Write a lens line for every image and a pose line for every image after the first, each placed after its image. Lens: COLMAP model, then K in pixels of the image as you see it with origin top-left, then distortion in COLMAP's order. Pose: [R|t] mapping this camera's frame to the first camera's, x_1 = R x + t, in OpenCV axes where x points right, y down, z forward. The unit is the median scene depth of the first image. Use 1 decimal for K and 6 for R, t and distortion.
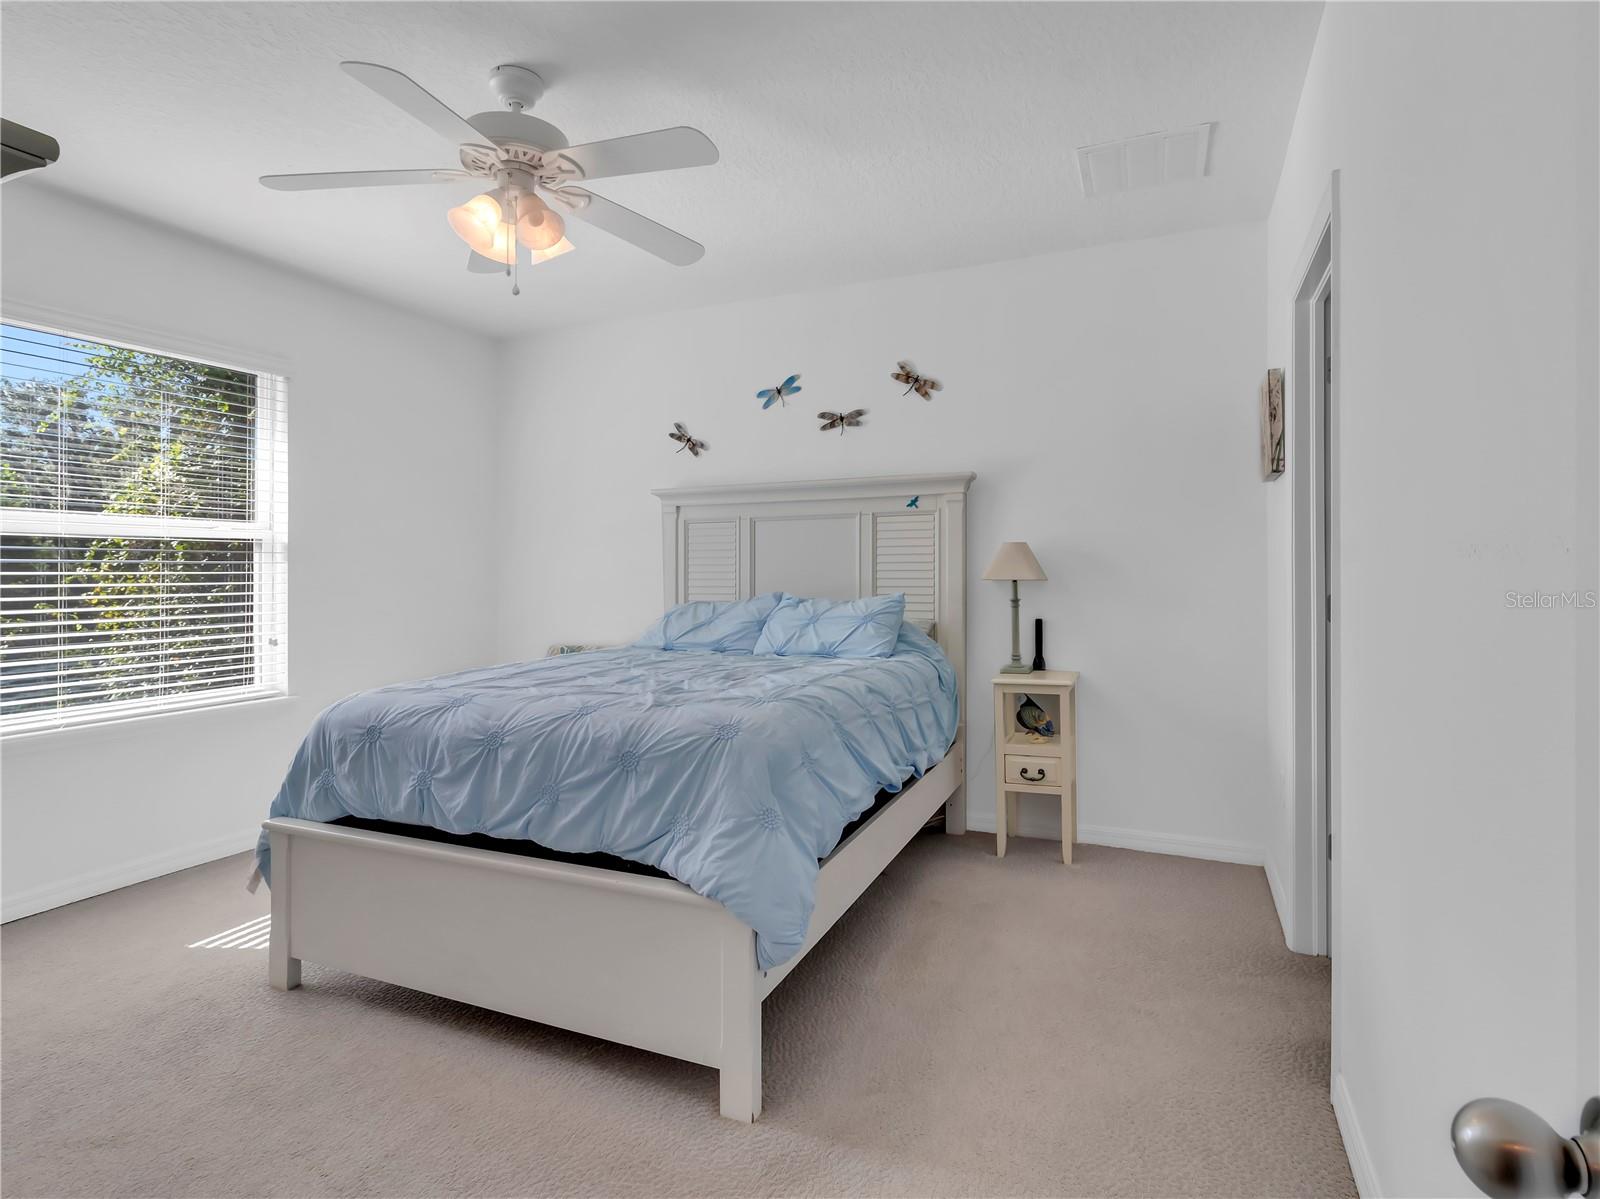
lens RADIAL K [[847.5, 0, 799.5], [0, 847.5, 565.8], [0, 0, 1]] dist [-0.025495, 0.000170]
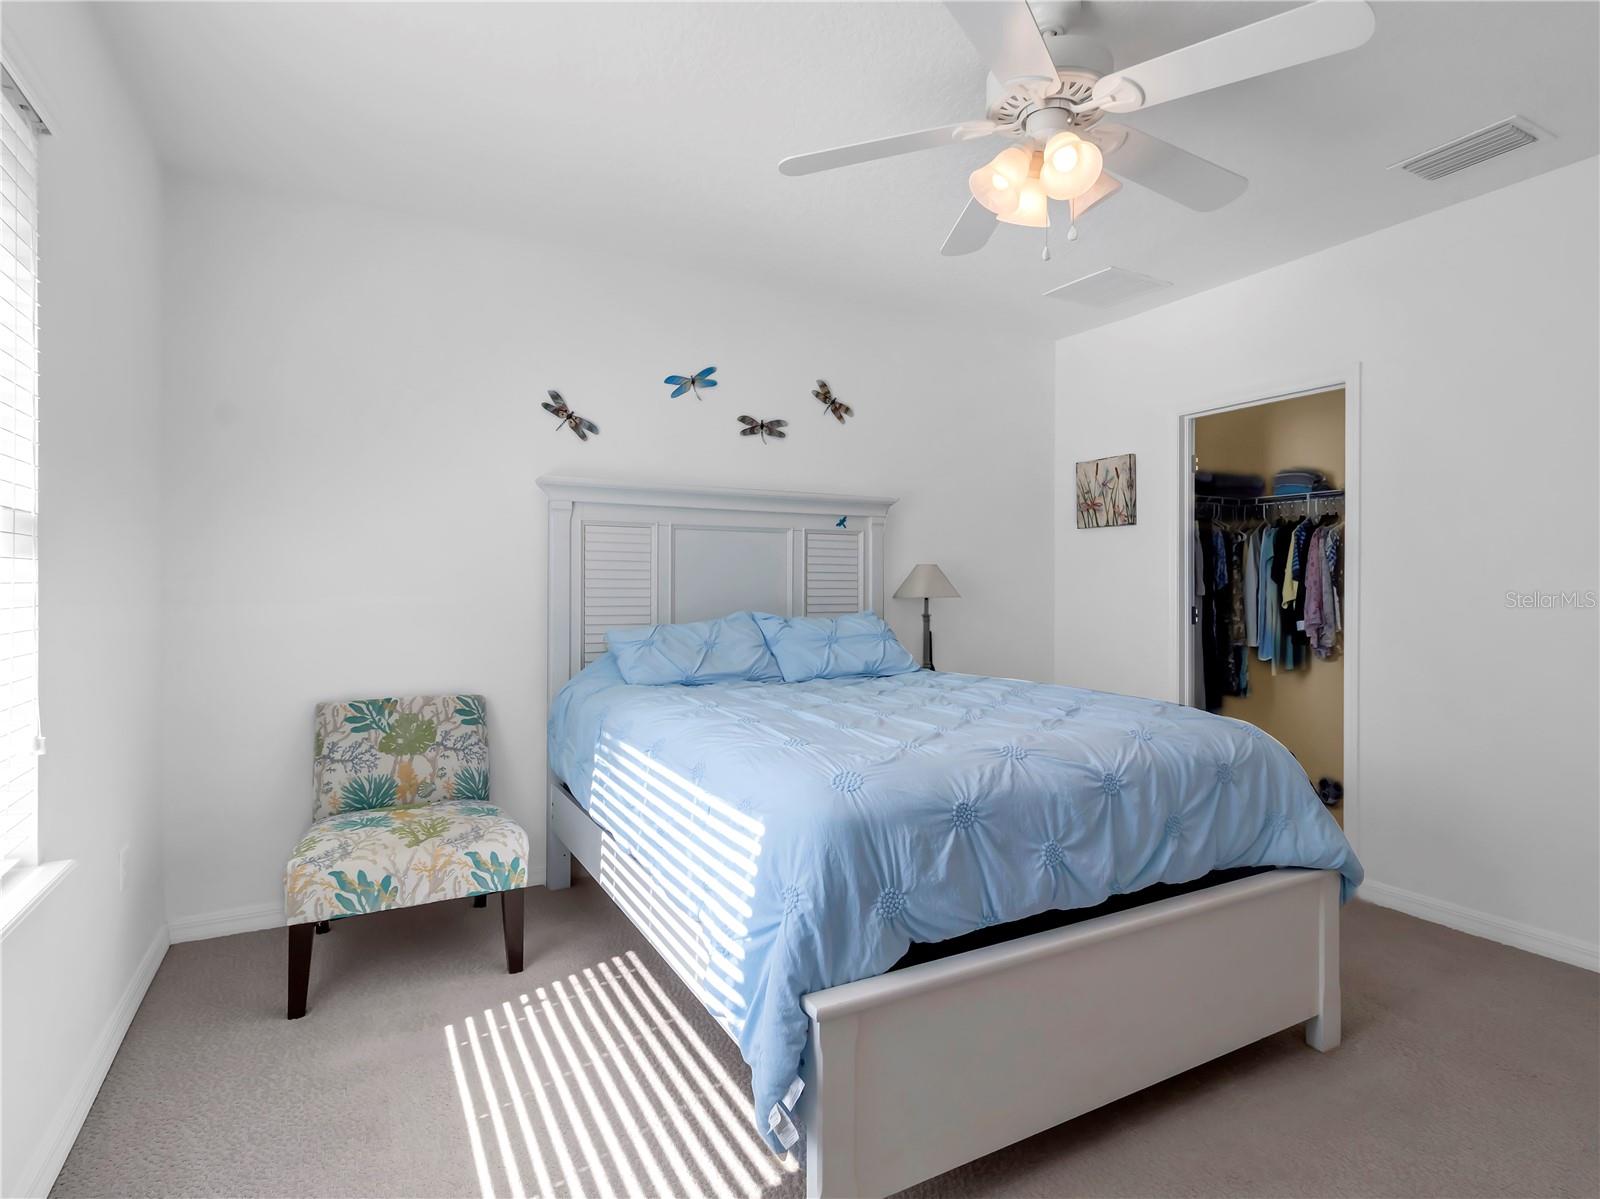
lens RADIAL K [[839.9, 0, 800.0], [0, 839.9, 599.5], [0, 0, 1]] dist [0.003279, 0.000607]
pose [[0.613760, -0.000931, 0.789492, -0.684133], [-0.015187, 0.999800, 0.012985, 0.006566], [-0.789346, -0.019959, 0.613623, 0.402501]]
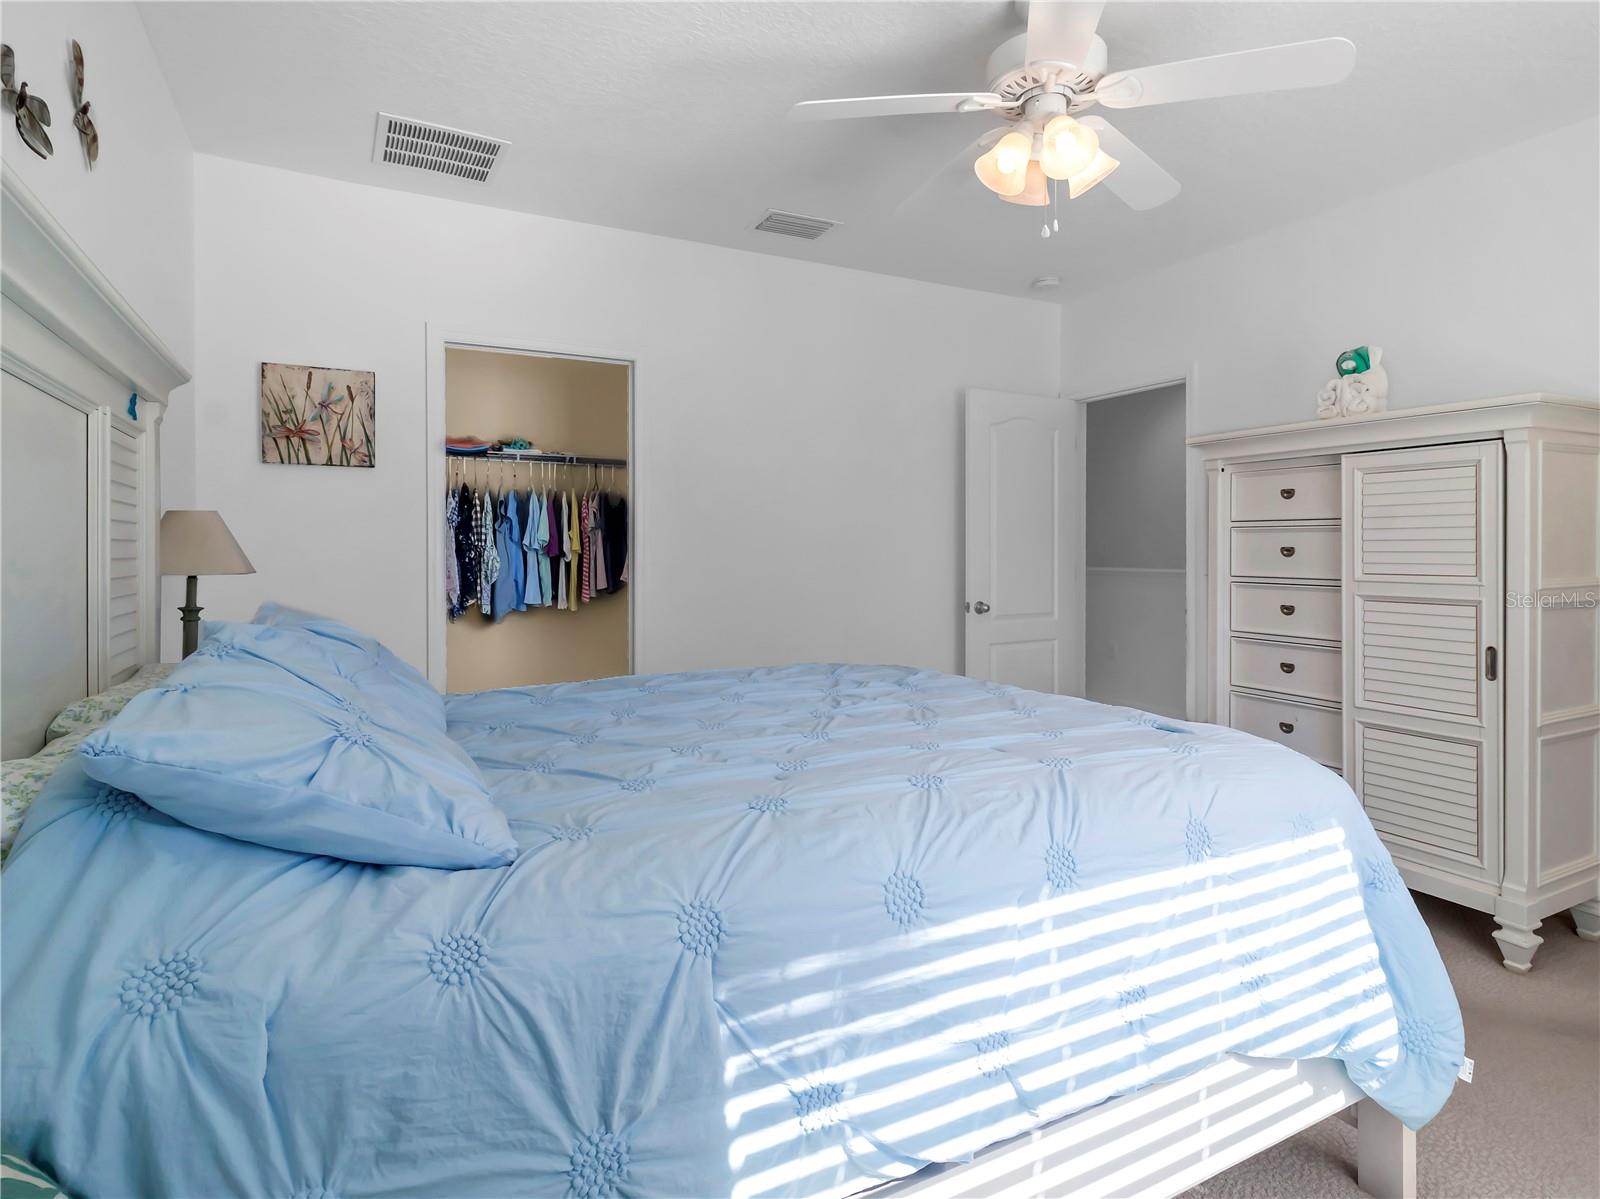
lens RADIAL K [[839.9, 0, 800.0], [0, 839.9, 599.5], [0, 0, 1]] dist [0.003279, 0.000607]
pose [[-0.787756, -0.028135, 0.615344, -0.405248], [0.002784, 0.998784, 0.049231, 0.006228], [-0.615981, 0.040495, -0.786720, 1.097138]]
